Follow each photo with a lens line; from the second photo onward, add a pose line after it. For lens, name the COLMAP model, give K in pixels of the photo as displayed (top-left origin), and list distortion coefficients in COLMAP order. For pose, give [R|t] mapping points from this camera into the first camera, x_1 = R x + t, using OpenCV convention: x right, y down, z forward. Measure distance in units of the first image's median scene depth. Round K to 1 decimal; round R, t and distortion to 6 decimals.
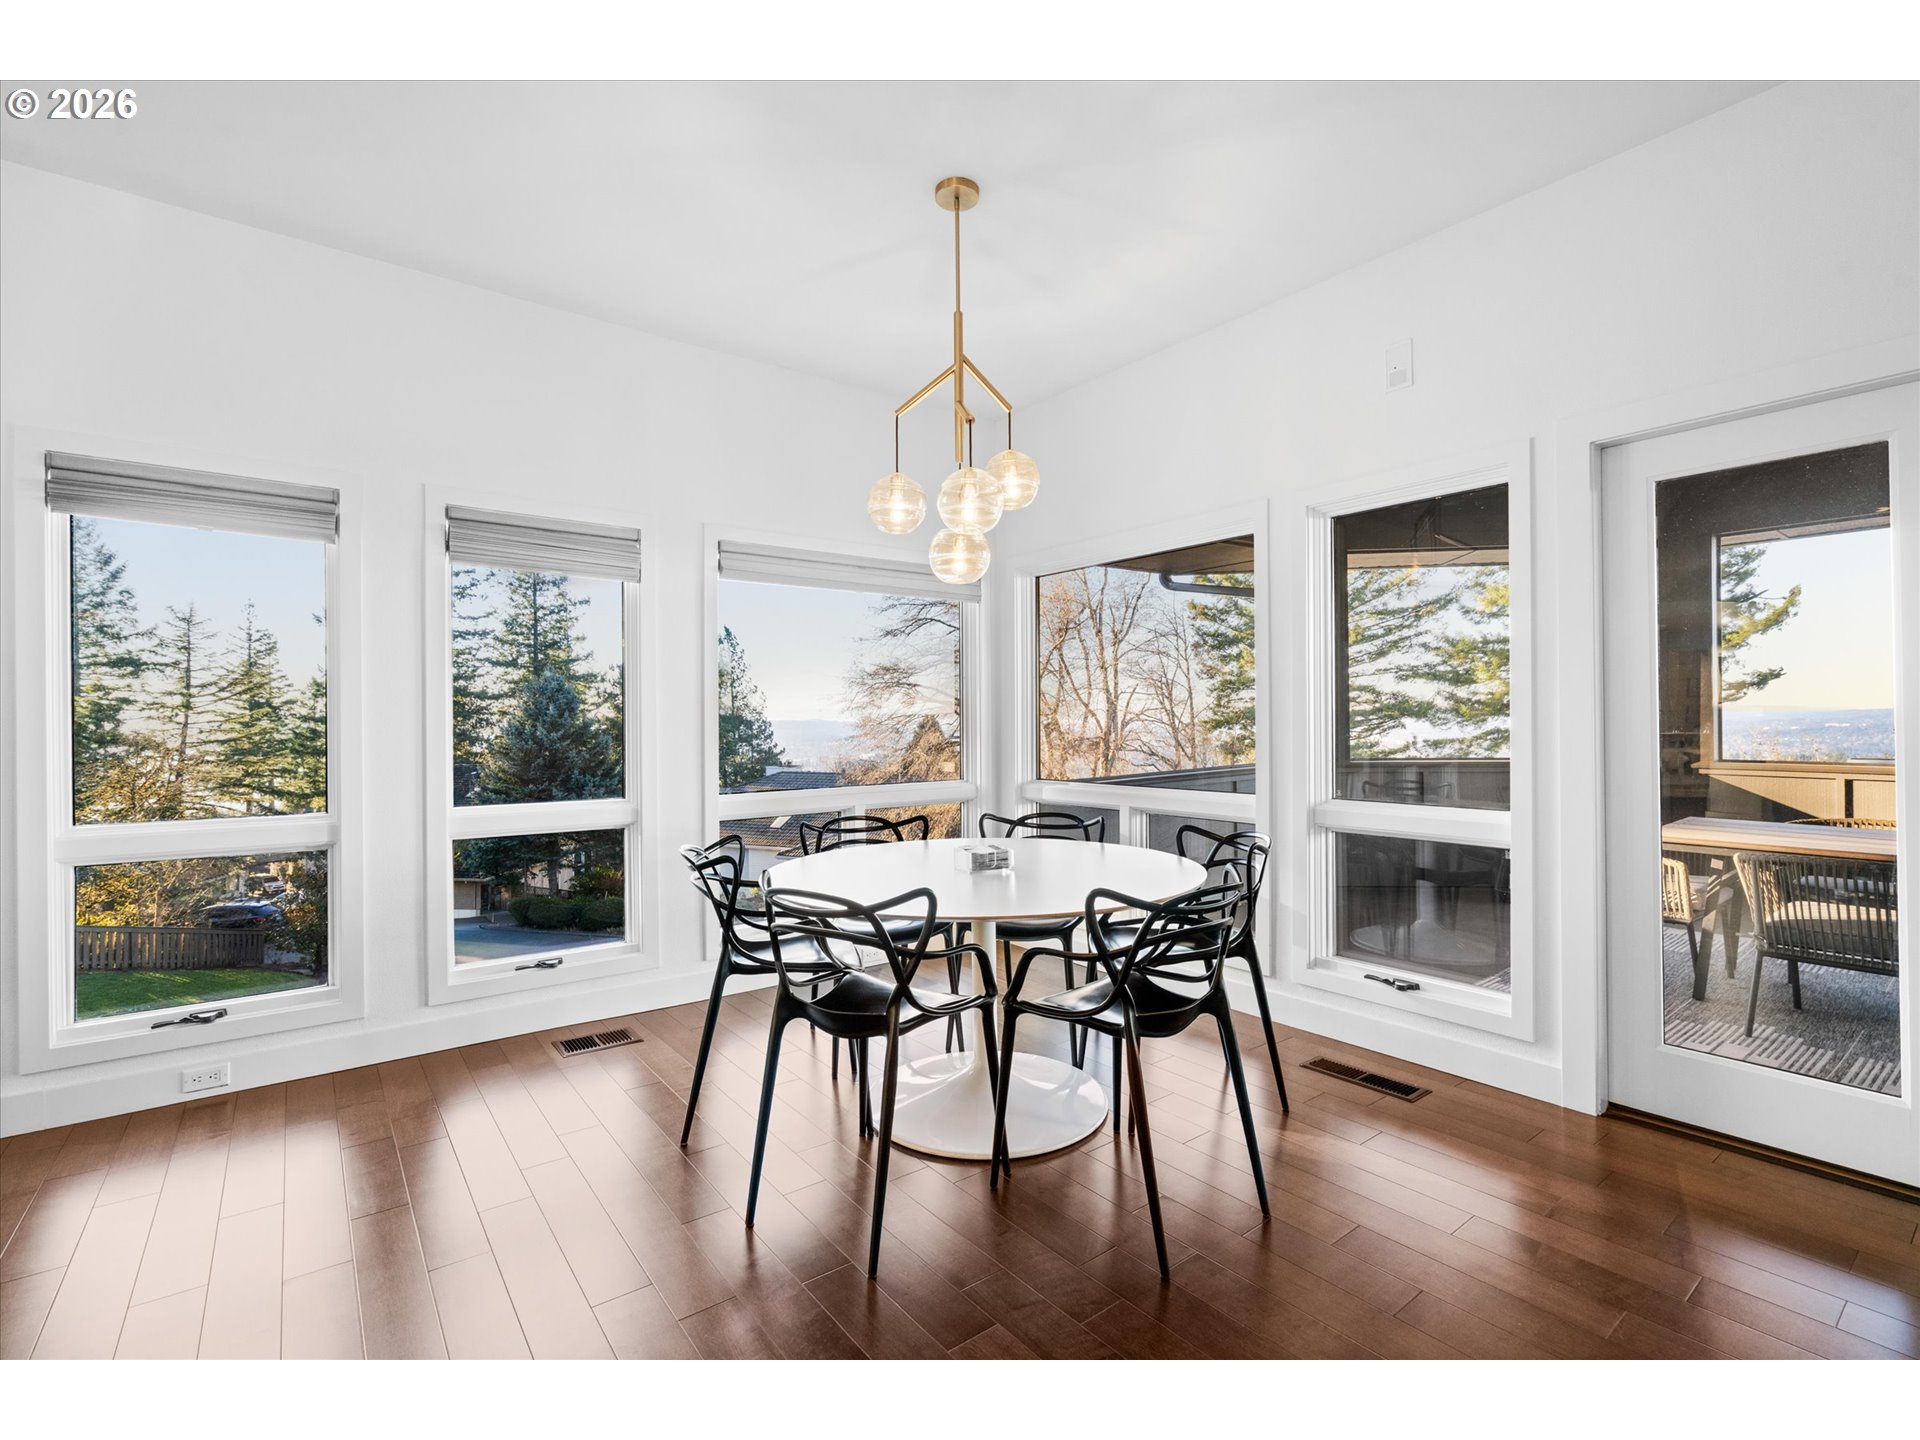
lens RADIAL K [[877.5, 0, 975.7], [0, 877.5, 710.2], [0, 0, 1]] dist [0.019682, 0.001038]
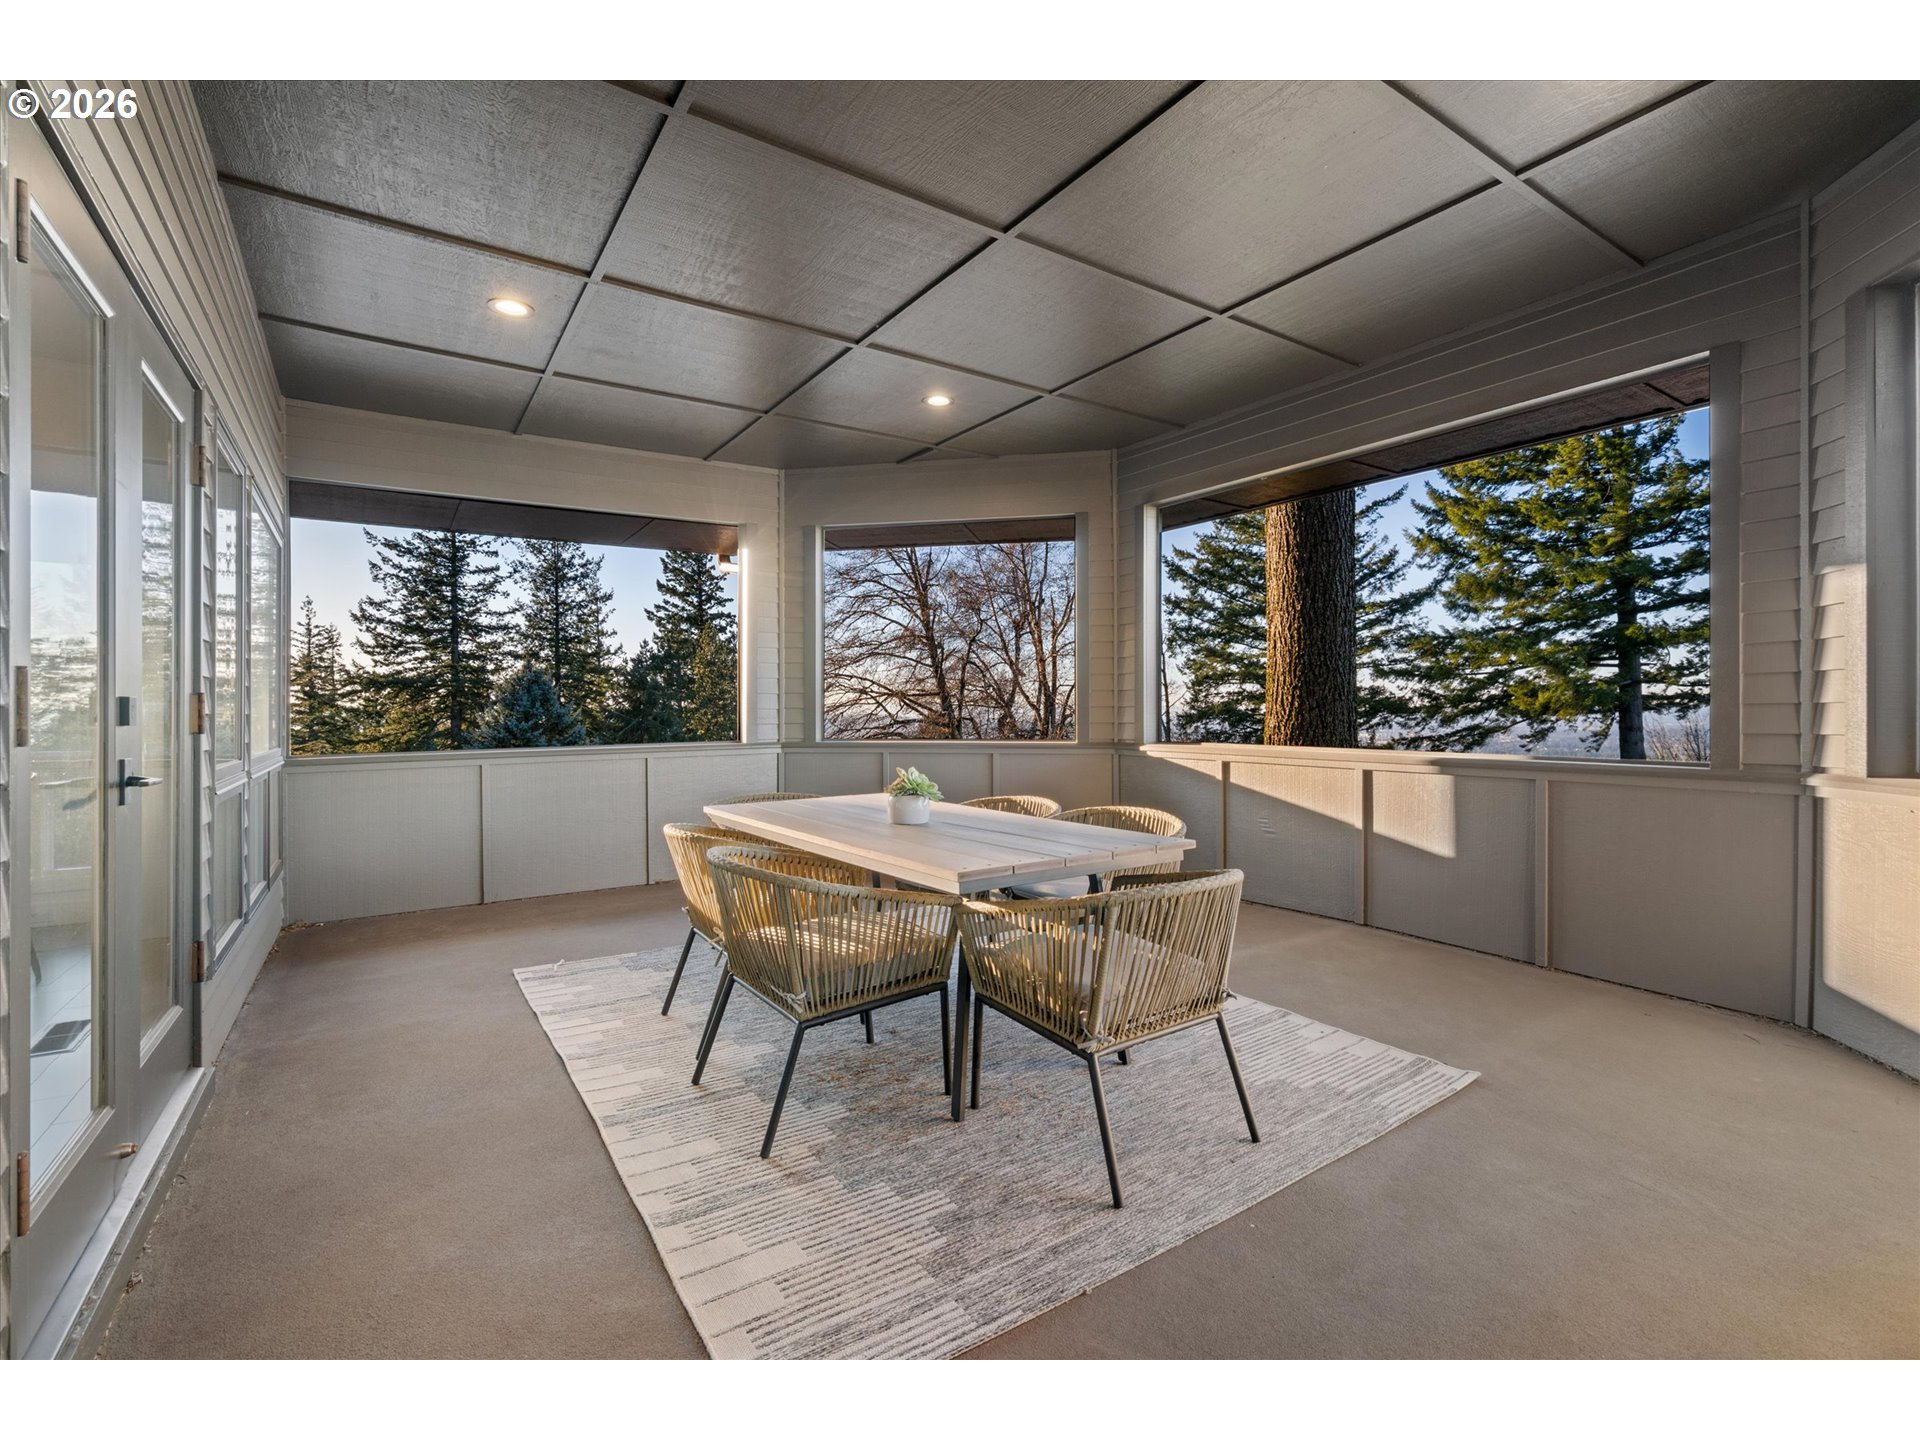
lens RADIAL K [[877.5, 0, 993.1], [0, 877.5, 711.7], [0, 0, 1]] dist [0.019682, 0.001038]
pose [[0.997802, 0.005647, -0.066032, 0.116507], [-0.005207, 0.999963, 0.006847, 0.001749], [0.066068, -0.006488, 0.997794, 0.004090]]
